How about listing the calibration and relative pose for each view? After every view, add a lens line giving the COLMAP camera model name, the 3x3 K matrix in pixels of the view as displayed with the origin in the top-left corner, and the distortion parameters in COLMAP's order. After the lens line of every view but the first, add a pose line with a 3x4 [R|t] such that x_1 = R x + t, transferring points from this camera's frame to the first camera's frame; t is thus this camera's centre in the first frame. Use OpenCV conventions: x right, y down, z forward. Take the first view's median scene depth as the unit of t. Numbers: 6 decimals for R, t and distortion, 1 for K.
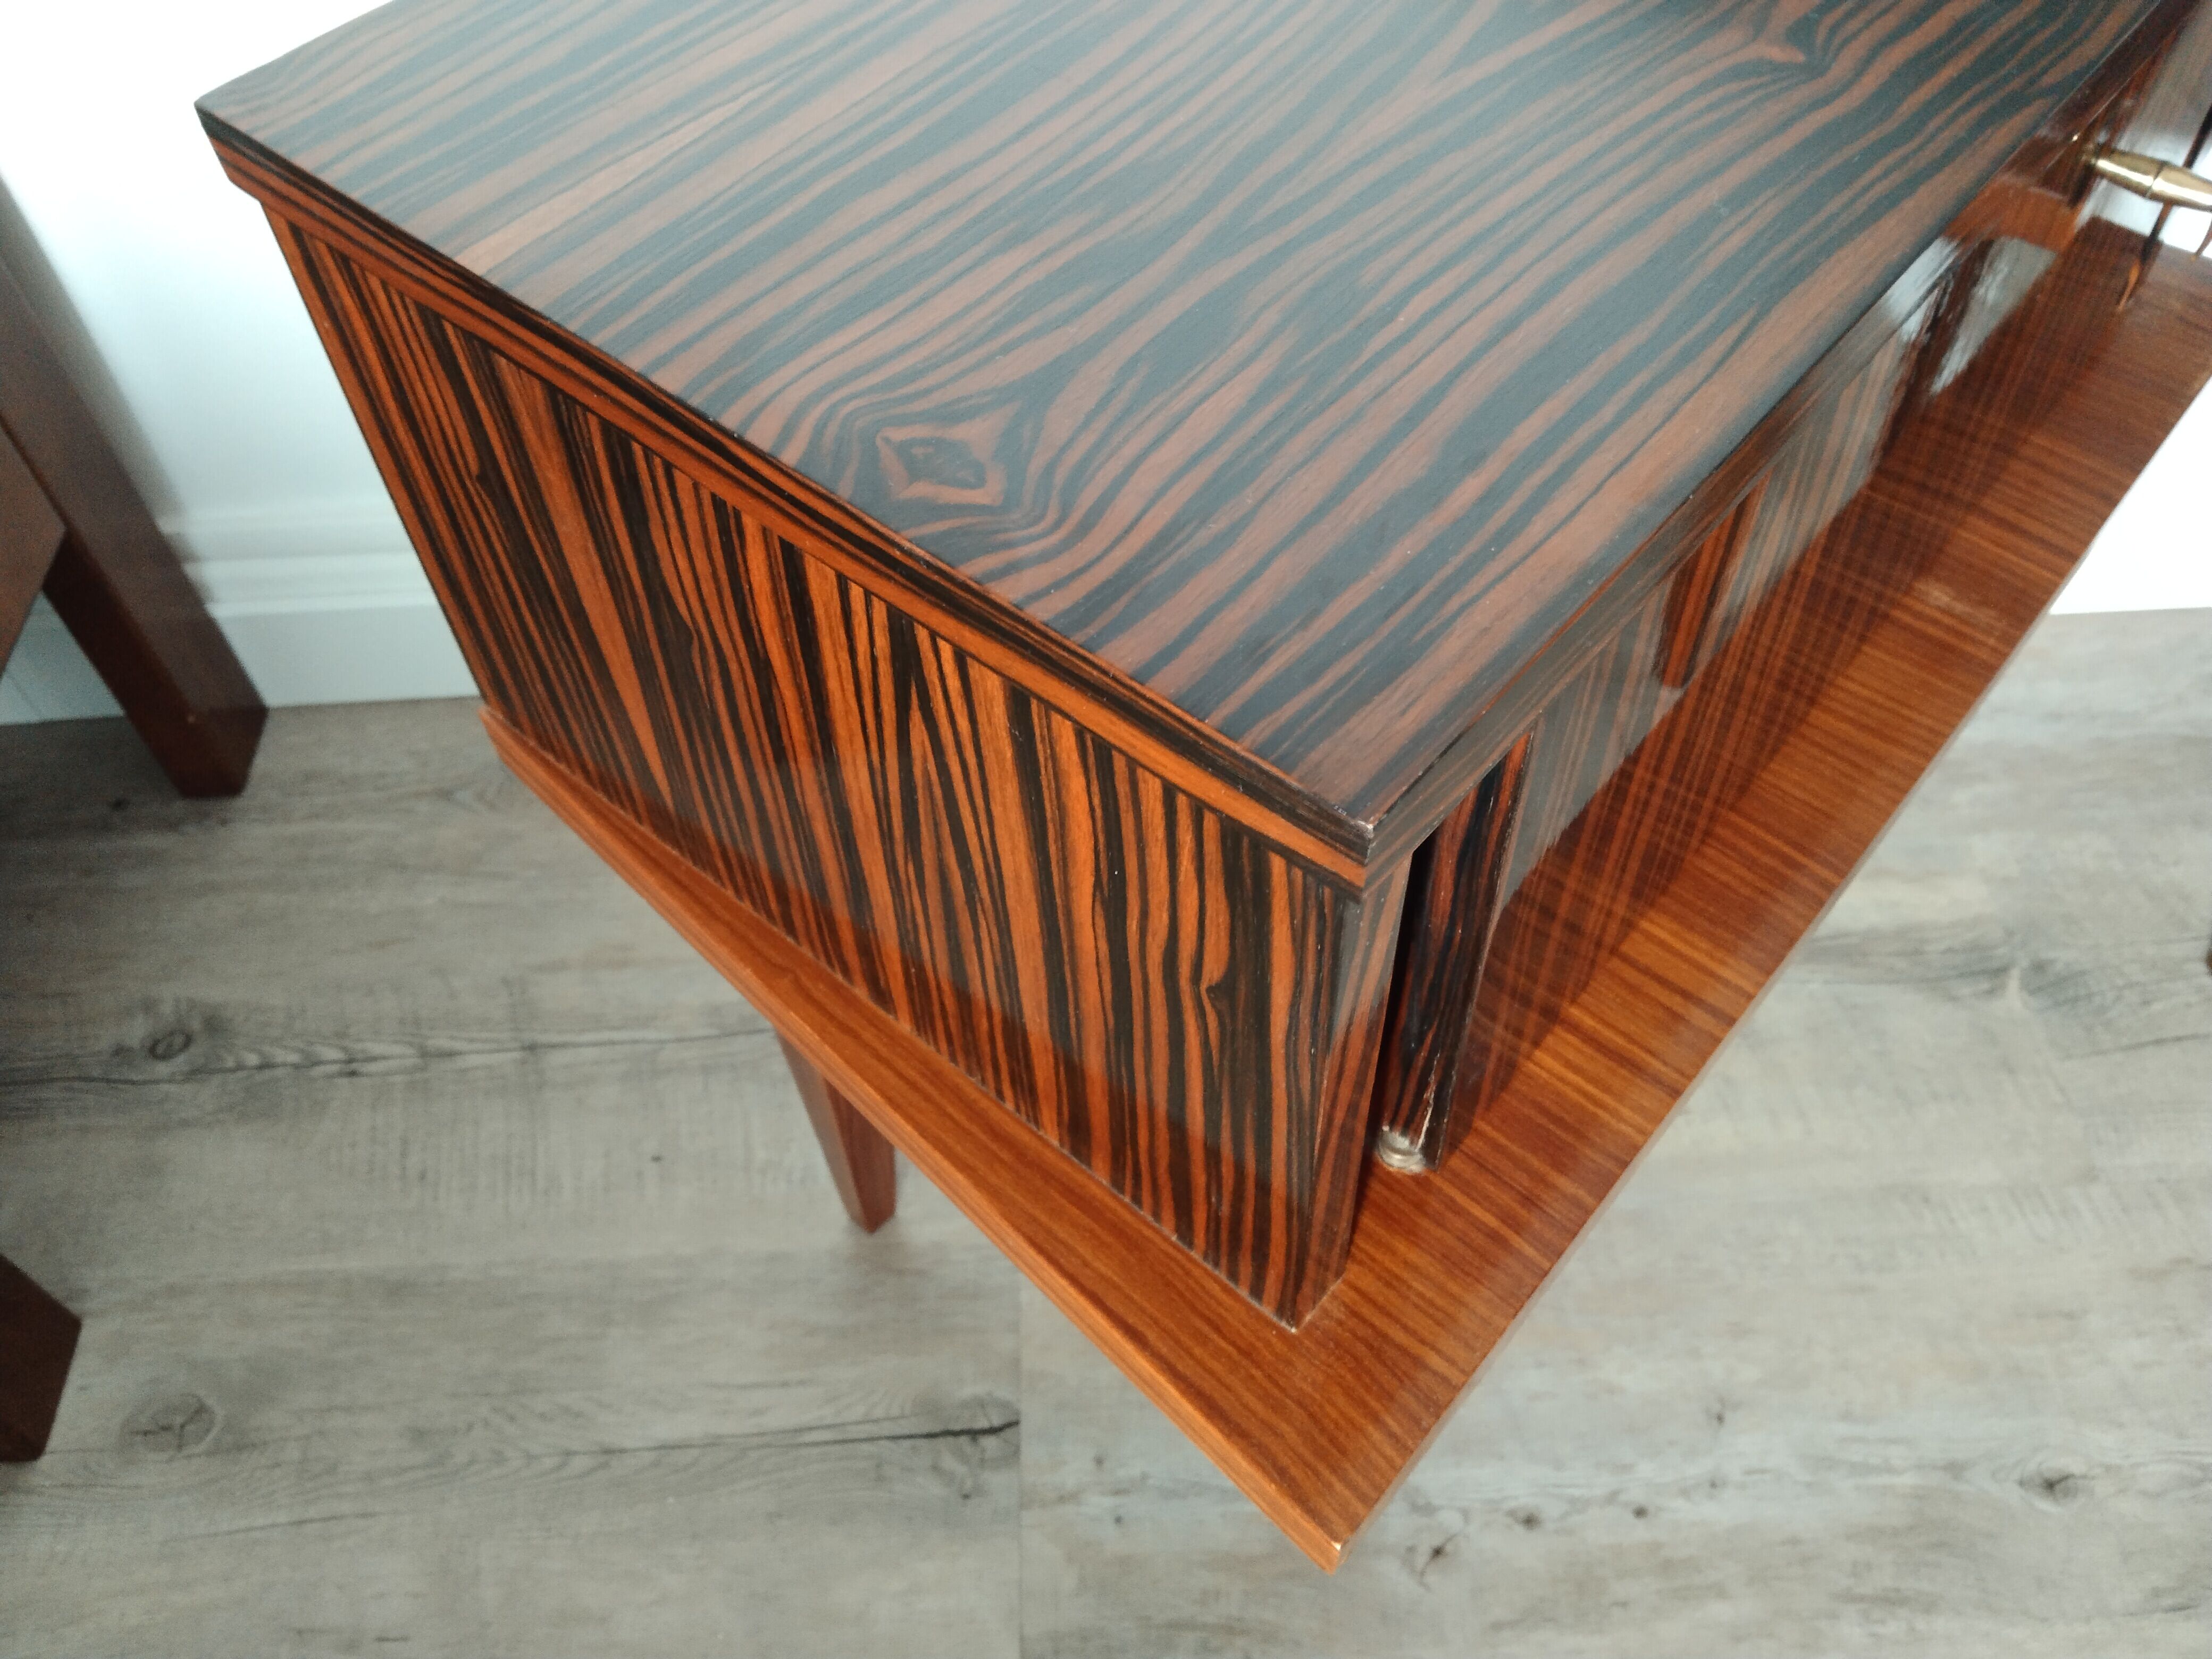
lens RADIAL K [[1781.5, 0, 1108.1], [0, 1781.5, 828.5], [0, 0, 1]] dist [0.036156, -0.104200]
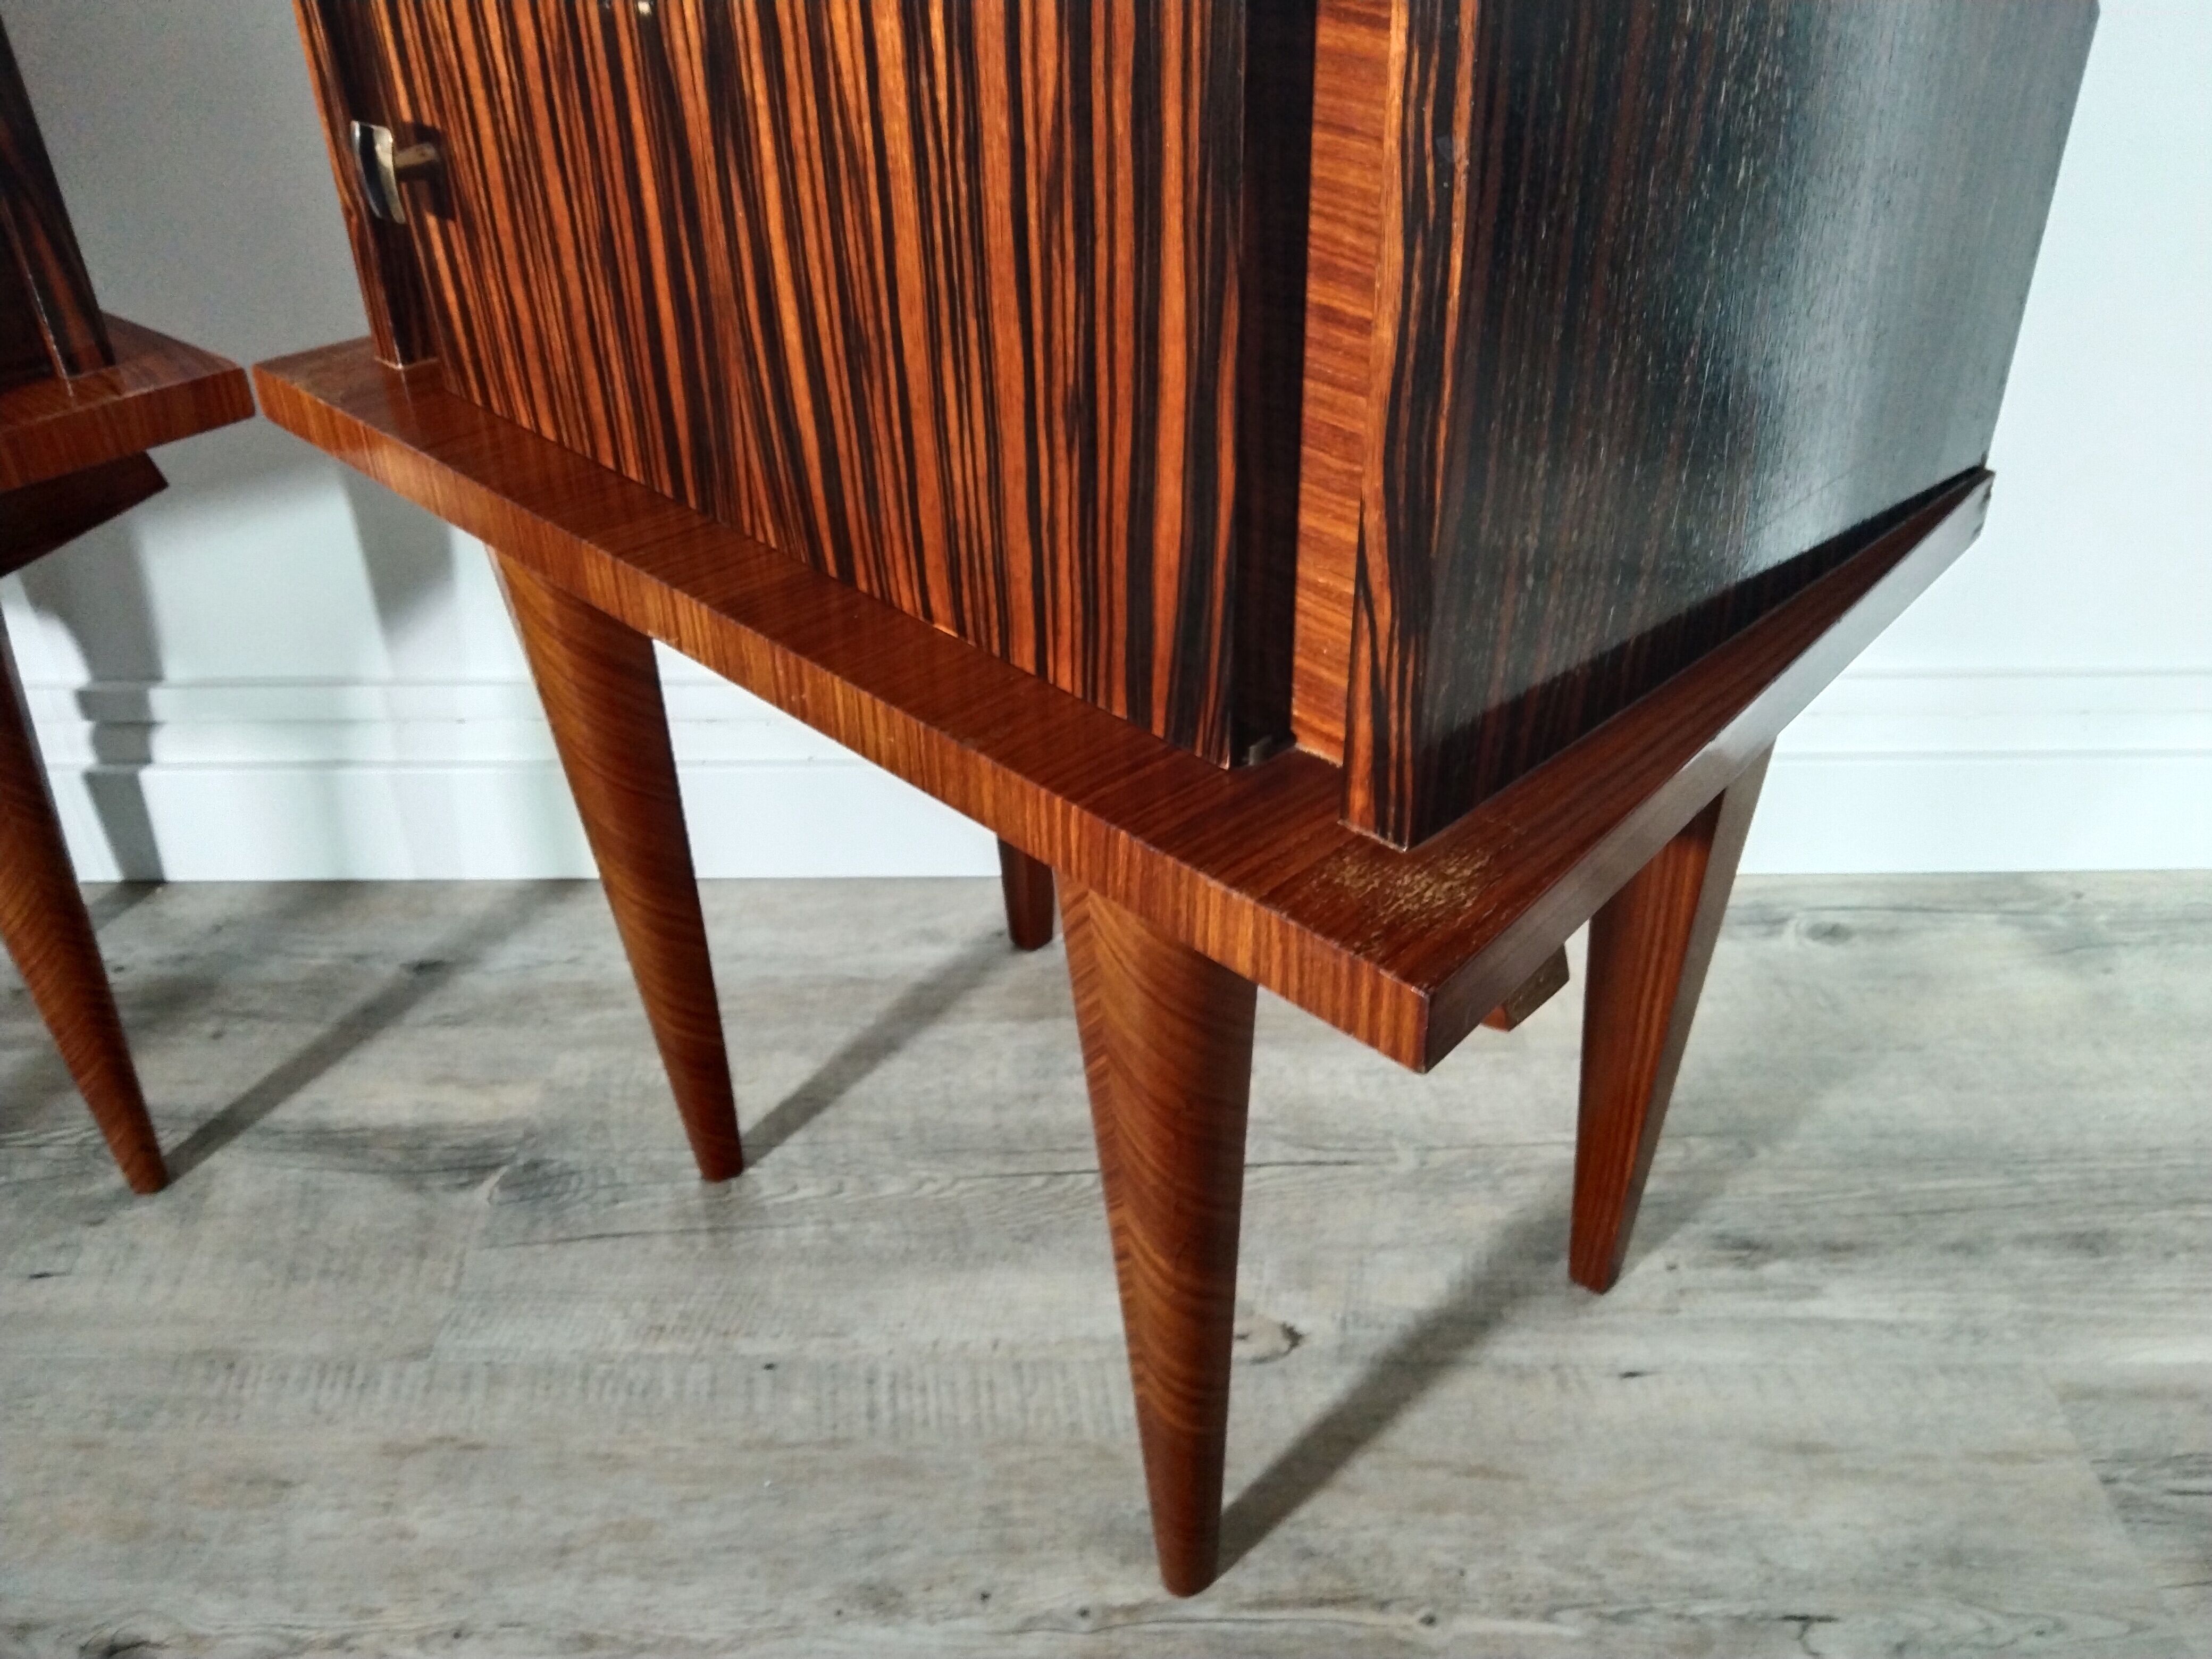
lens RADIAL K [[1781.5, 0, 1119.6], [0, 1781.5, 828.0], [0, 0, 1]] dist [0.036156, -0.104200]
pose [[0.998424, 0.038106, -0.041202, 1.006370], [-0.049470, 0.944264, -0.325451, 0.235741], [0.026504, 0.326976, 0.944661, 0.044332]]
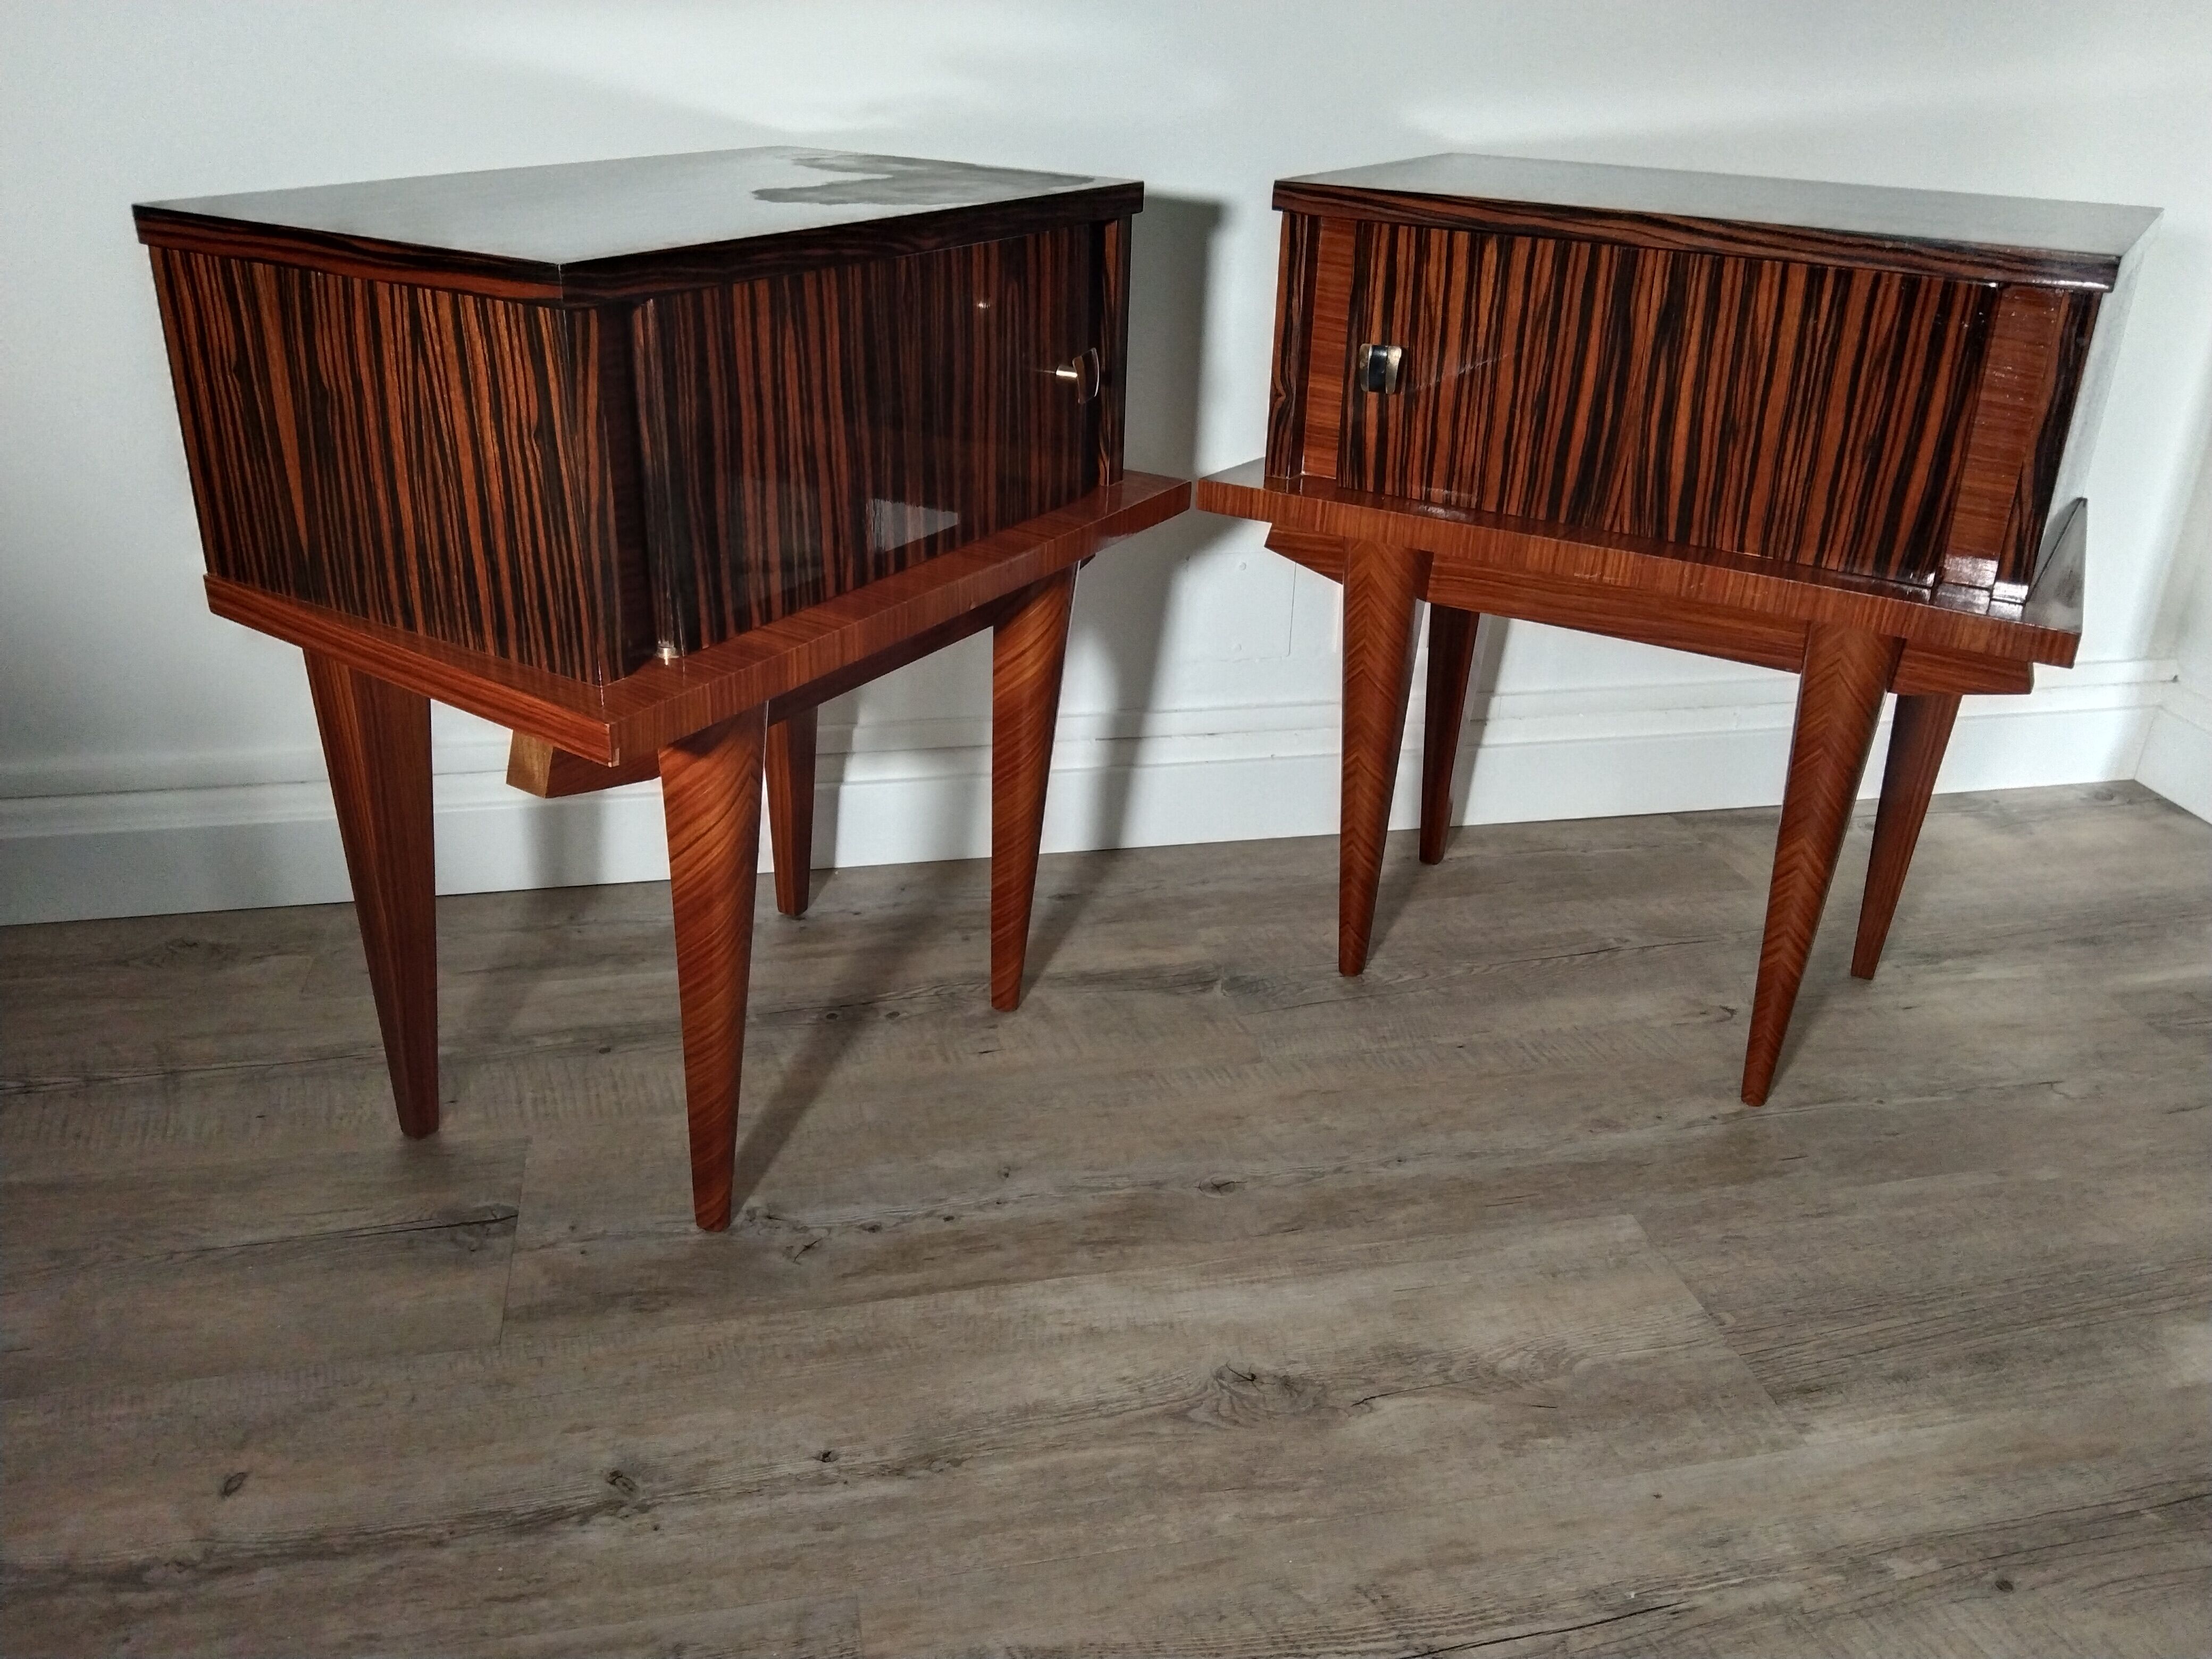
lens RADIAL K [[1781.5, 0, 1111.5], [0, 1781.5, 828.2], [0, 0, 1]] dist [0.036156, -0.104200]
pose [[0.983070, -0.021379, 0.181977, 0.161239], [0.102859, 0.886303, -0.451538, 0.746117], [-0.151633, 0.462611, 0.873498, -0.446458]]
